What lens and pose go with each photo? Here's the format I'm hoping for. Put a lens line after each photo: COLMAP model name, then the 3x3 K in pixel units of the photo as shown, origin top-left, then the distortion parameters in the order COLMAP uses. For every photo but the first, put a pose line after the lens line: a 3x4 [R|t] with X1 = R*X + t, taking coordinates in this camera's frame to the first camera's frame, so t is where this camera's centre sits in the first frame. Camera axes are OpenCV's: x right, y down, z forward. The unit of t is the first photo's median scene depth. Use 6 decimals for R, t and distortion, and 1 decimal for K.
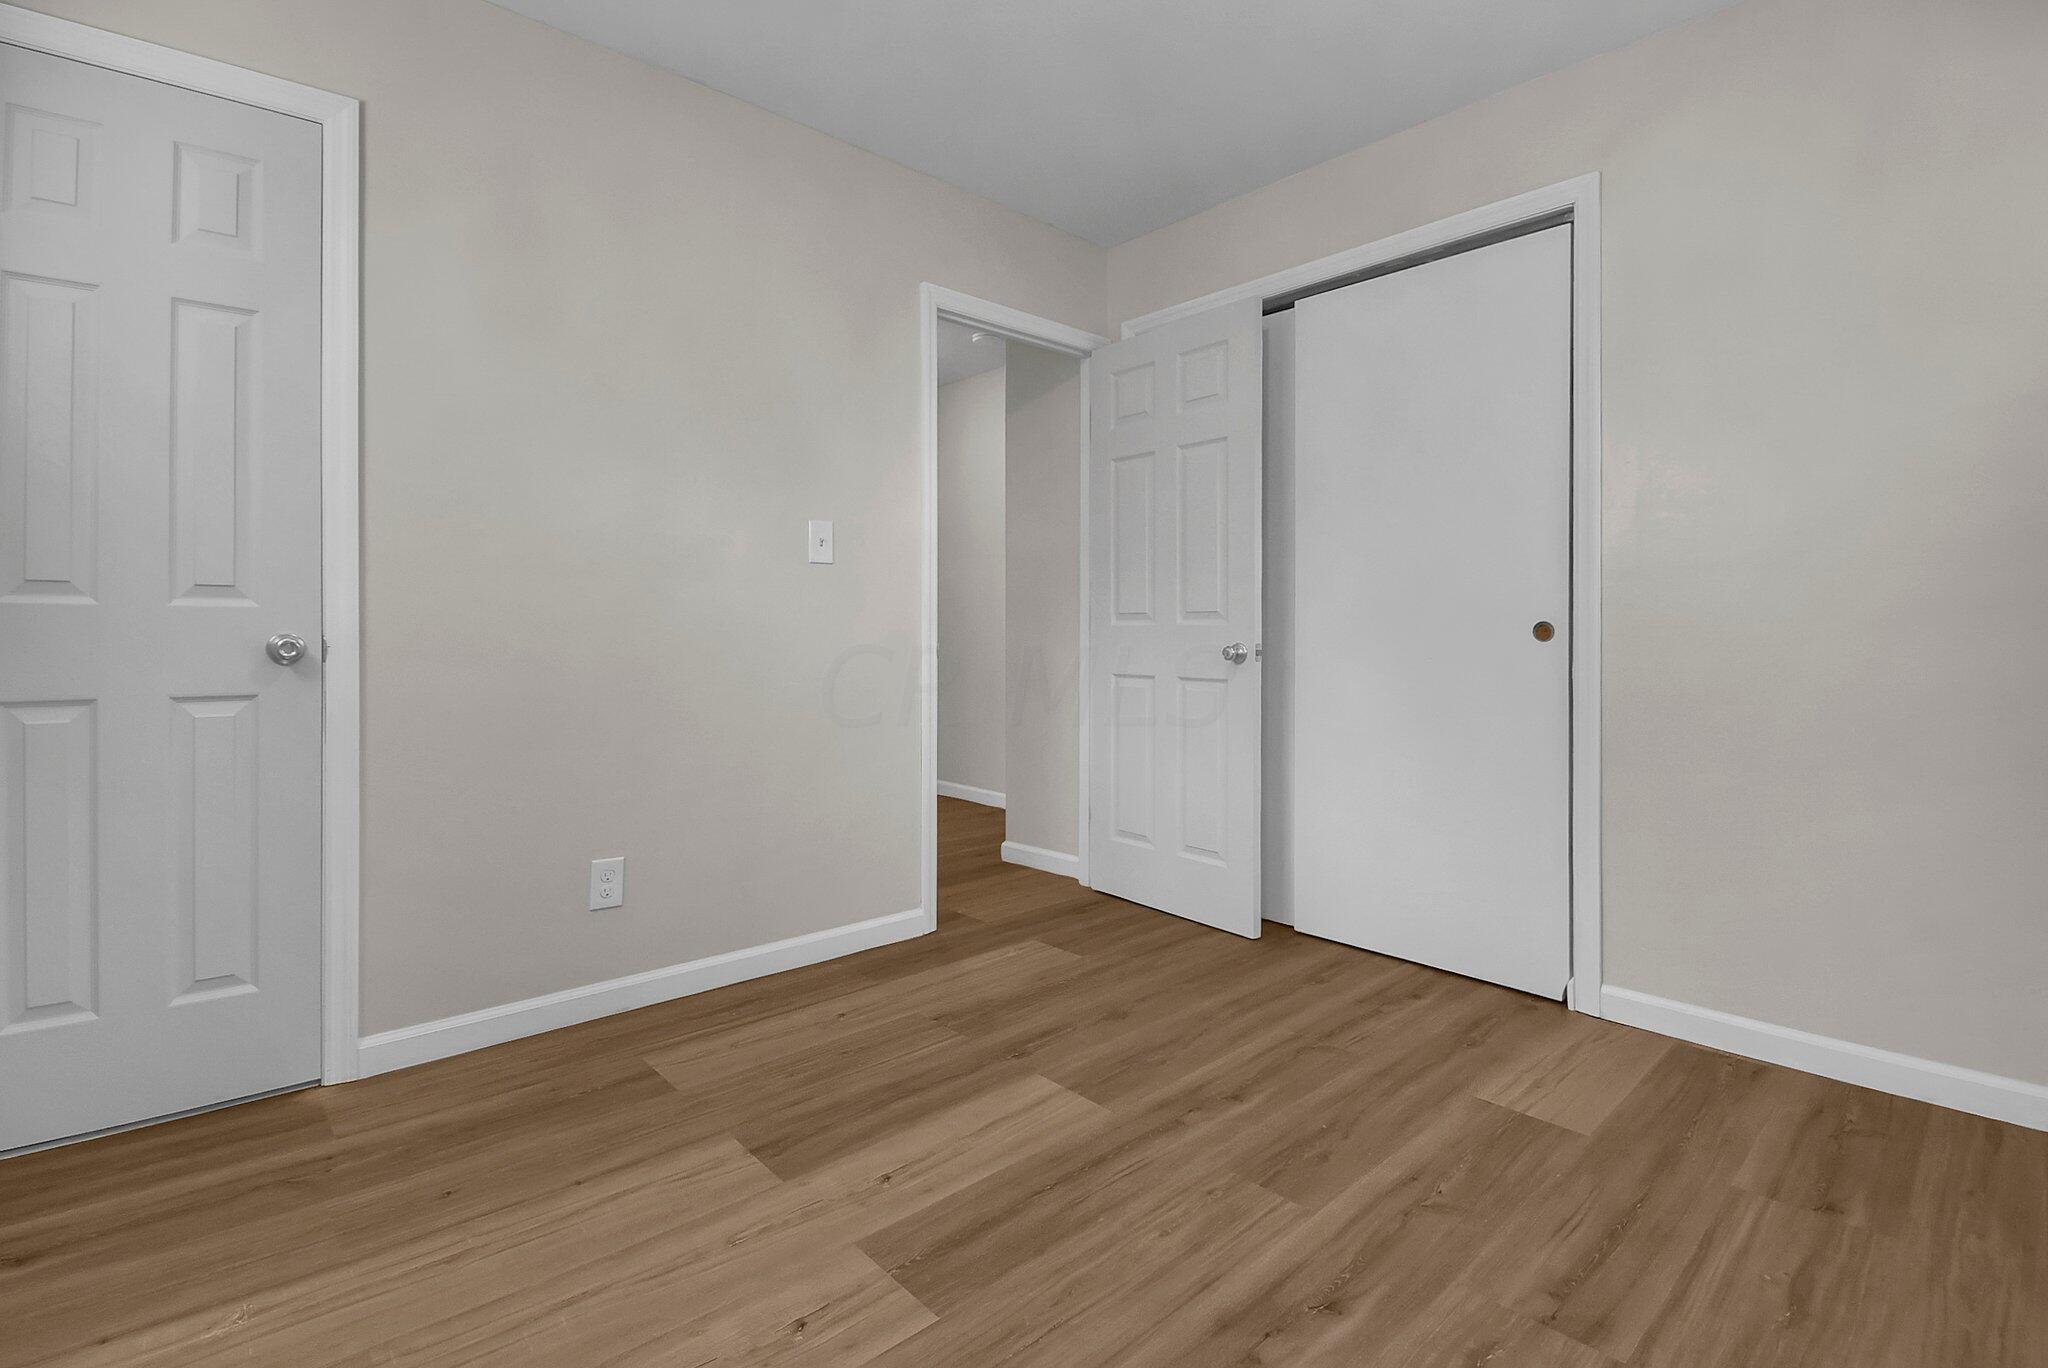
lens RADIAL K [[936.3, 0, 1032.8], [0, 936.3, 658.1], [0, 0, 1]] dist [-0.044300, -0.000713]
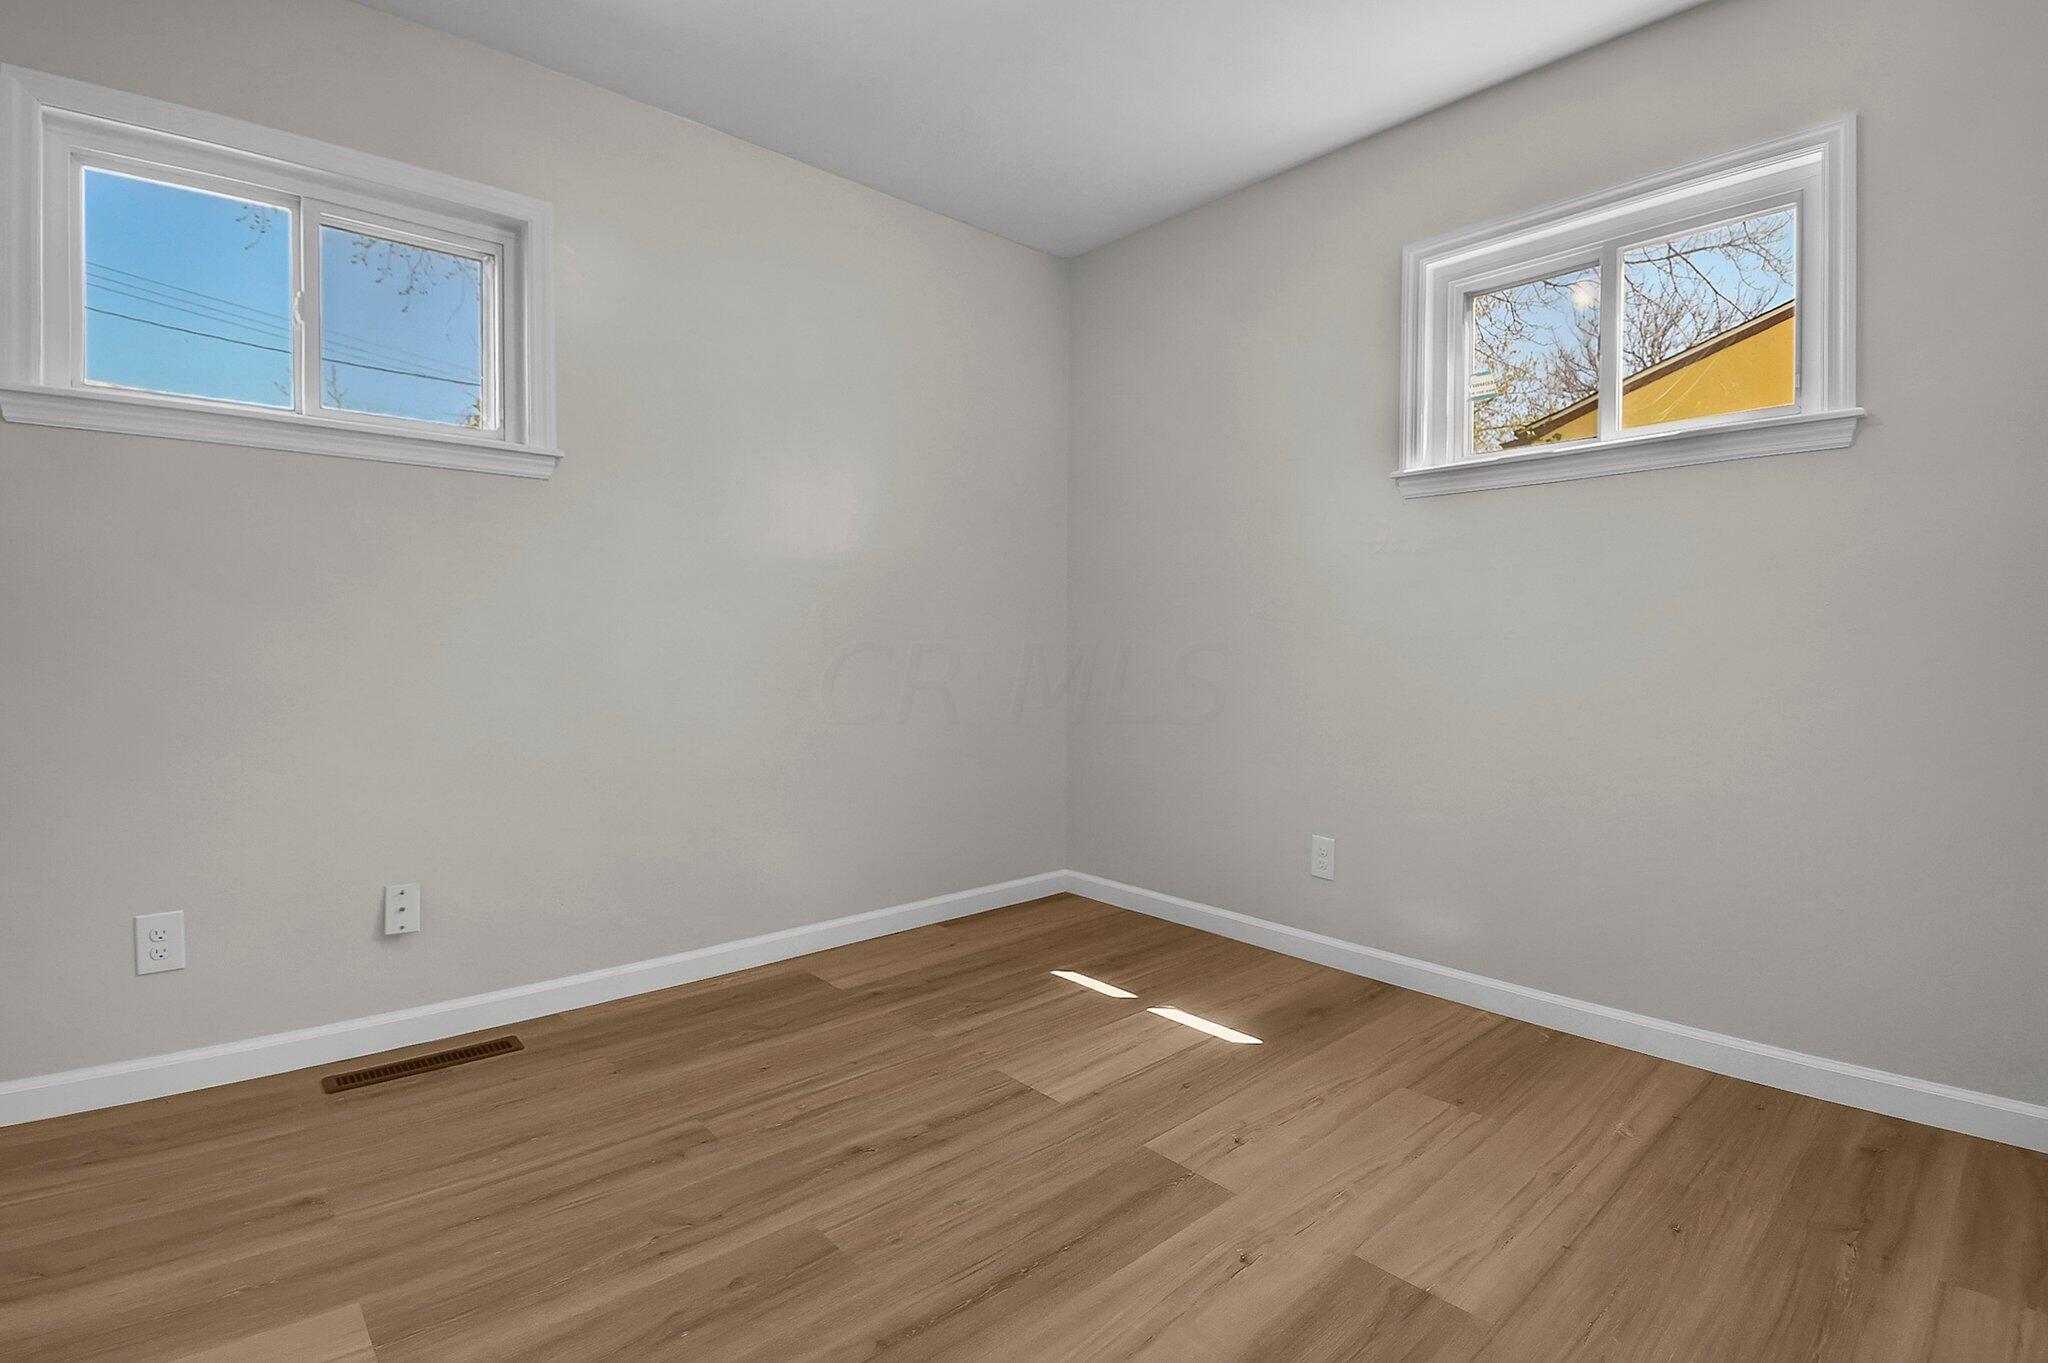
lens RADIAL K [[936.3, 0, 1032.8], [0, 936.3, 655.6], [0, 0, 1]] dist [-0.044300, -0.000713]
pose [[-0.999837, -0.011119, 0.014214, 0.046493], [-0.010838, 0.999747, 0.019701, -0.047844], [-0.014429, 0.019544, -0.999705, 2.005697]]
